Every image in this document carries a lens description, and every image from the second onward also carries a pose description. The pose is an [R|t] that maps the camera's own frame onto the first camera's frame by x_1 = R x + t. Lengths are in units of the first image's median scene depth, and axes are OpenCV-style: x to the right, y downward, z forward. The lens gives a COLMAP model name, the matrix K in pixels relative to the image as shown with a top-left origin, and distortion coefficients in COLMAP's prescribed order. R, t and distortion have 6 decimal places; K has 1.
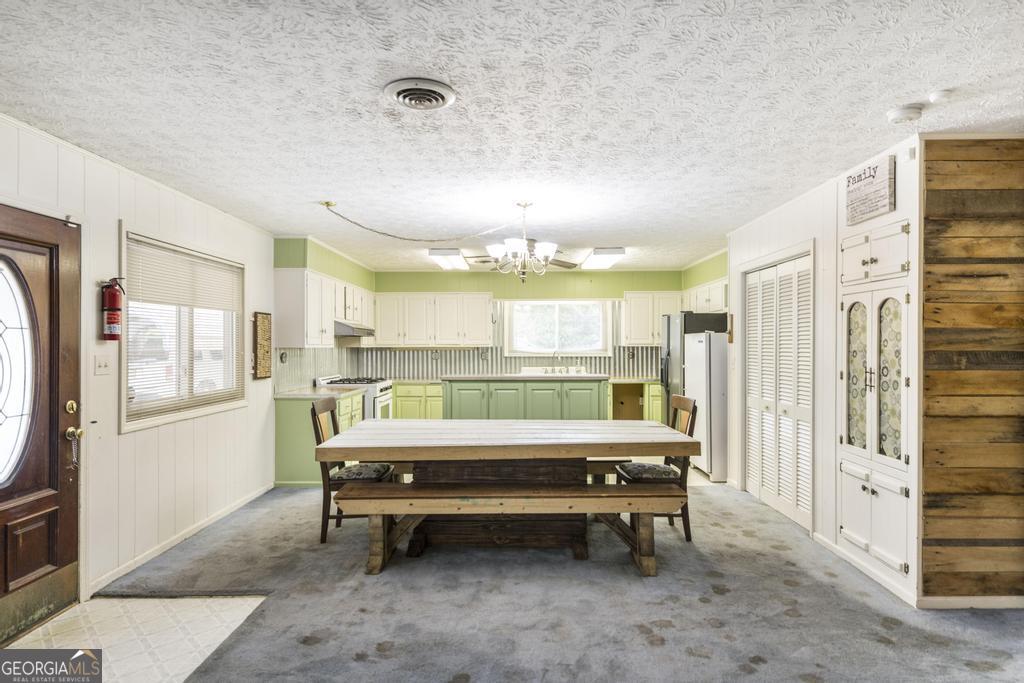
lens RADIAL K [[539.3, 0, 512.8], [0, 539.3, 344.6], [0, 0, 1]] dist [0.000521, 0.000032]
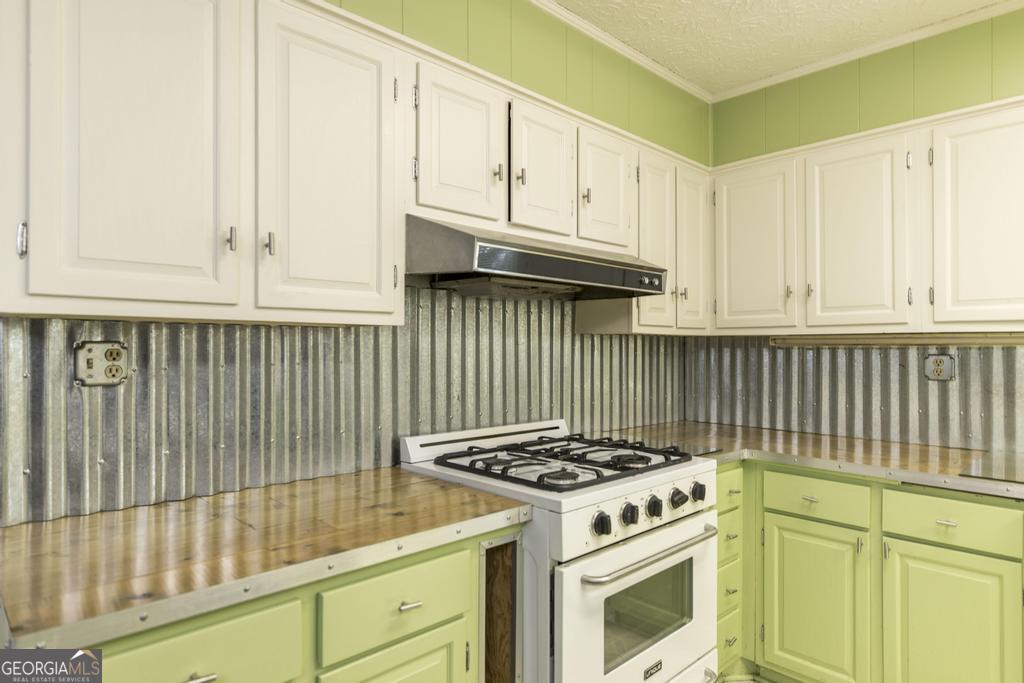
lens RADIAL K [[602.0, 0, 509.6], [0, 602.0, 343.6], [0, 0, 1]] dist [-0.000268, -0.000650]
pose [[0.697185, -0.000024, -0.716891, -0.077410], [-0.002289, 0.999995, -0.002259, 0.010659], [0.716887, 0.003215, 0.697182, 0.638963]]
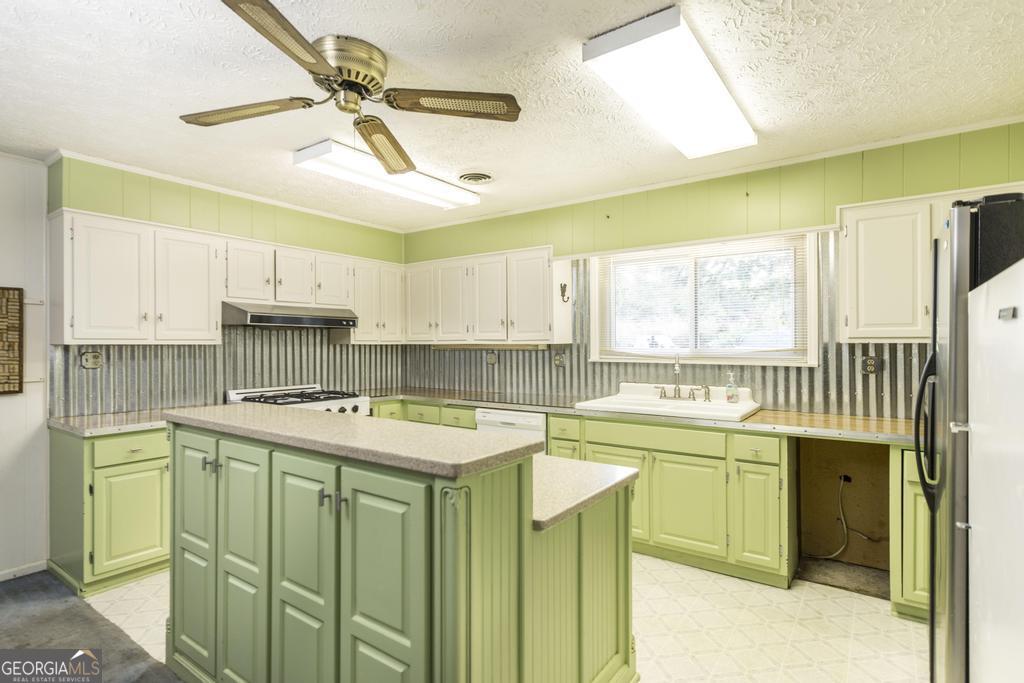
lens RADIAL K [[510.8, 0, 525.2], [0, 510.8, 343.4], [0, 0, 1]] dist [0.002007, 0.000312]
pose [[0.830169, 0.002144, -0.557508, 0.218027], [0.000017, 0.999993, 0.003871, 0.001676], [0.557512, -0.003223, 0.830163, 0.533869]]
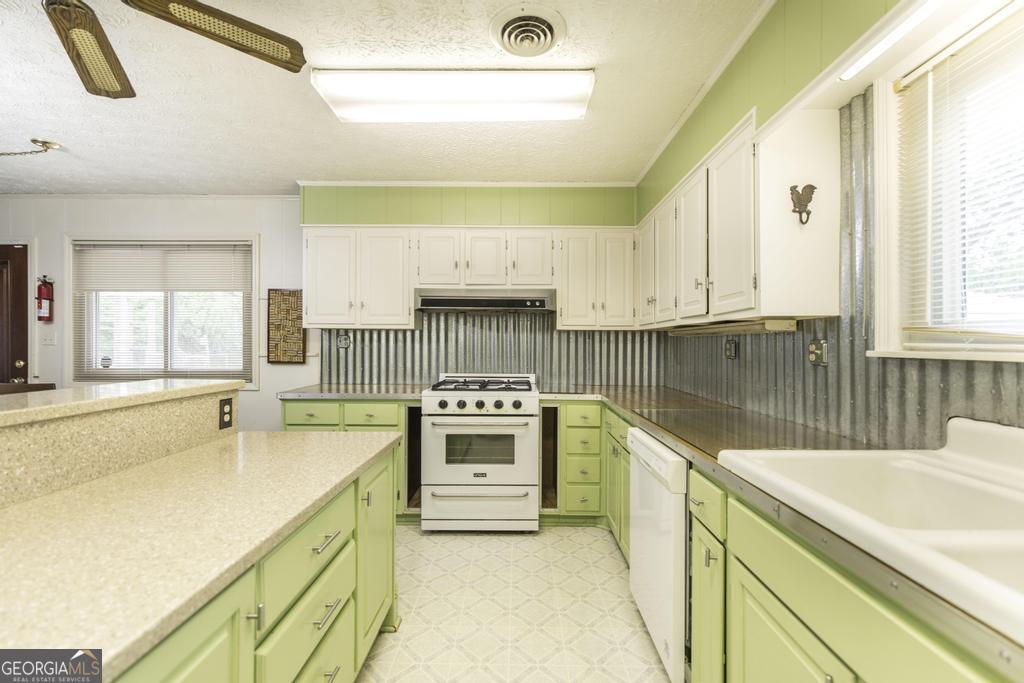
lens RADIAL K [[452.4, 0, 523.4], [0, 452.4, 343.1], [0, 0, 1]] dist [0.000874, 0.000588]
pose [[0.007335, 0.001190, -0.999972, 0.171479], [-0.003647, 0.999993, 0.001164, 0.016700], [0.999966, 0.003639, 0.007339, 0.853050]]
